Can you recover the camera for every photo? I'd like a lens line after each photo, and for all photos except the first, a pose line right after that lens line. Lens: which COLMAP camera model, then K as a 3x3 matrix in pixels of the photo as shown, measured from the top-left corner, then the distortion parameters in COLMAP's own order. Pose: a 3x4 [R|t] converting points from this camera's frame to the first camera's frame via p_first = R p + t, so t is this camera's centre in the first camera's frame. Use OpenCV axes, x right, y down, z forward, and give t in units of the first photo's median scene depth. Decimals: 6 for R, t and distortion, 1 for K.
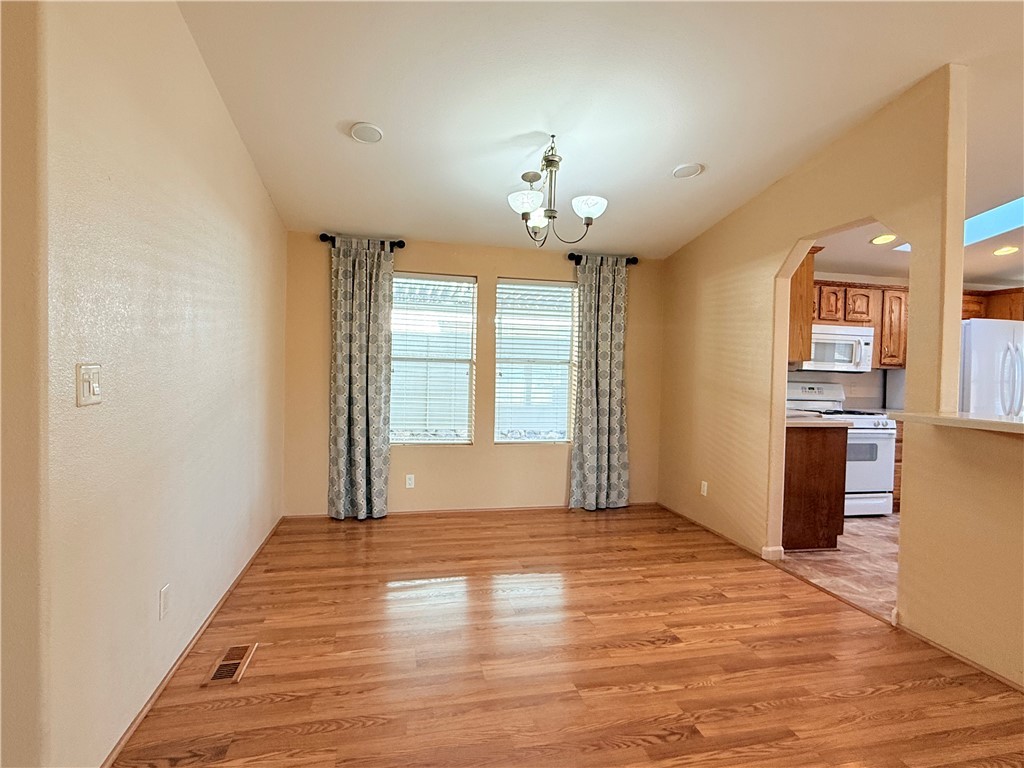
lens RADIAL K [[519.6, 0, 506.6], [0, 519.6, 384.2], [0, 0, 1]] dist [0.002196, 0.000459]
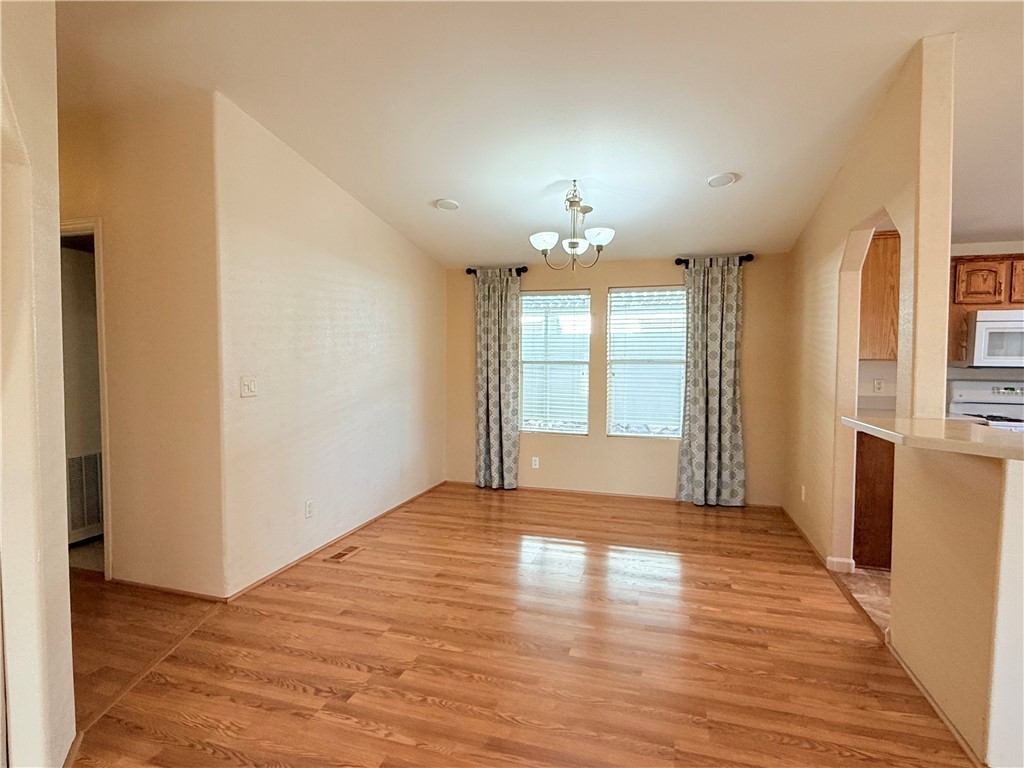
lens RADIAL K [[519.6, 0, 510.7], [0, 519.6, 384.2], [0, 0, 1]] dist [0.002196, 0.000459]
pose [[0.870716, 0.004308, -0.491767, 0.378591], [0.001222, 0.999940, 0.010922, -0.010670], [0.491784, -0.010111, 0.870659, -0.091384]]
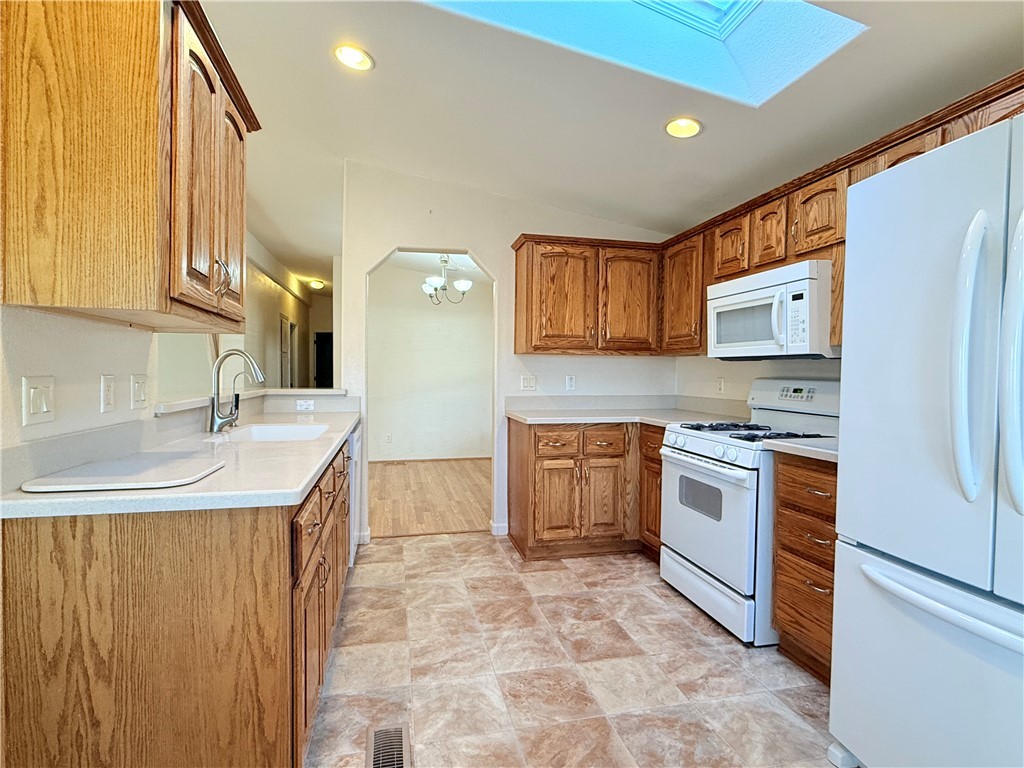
lens RADIAL K [[519.6, 0, 515.2], [0, 519.6, 383.9], [0, 0, 1]] dist [0.002196, 0.000459]
pose [[0.016766, -0.002791, -0.999856, 1.356399], [-0.036489, 0.999328, -0.003401, 0.016768], [0.999193, 0.036540, 0.016653, 0.847415]]
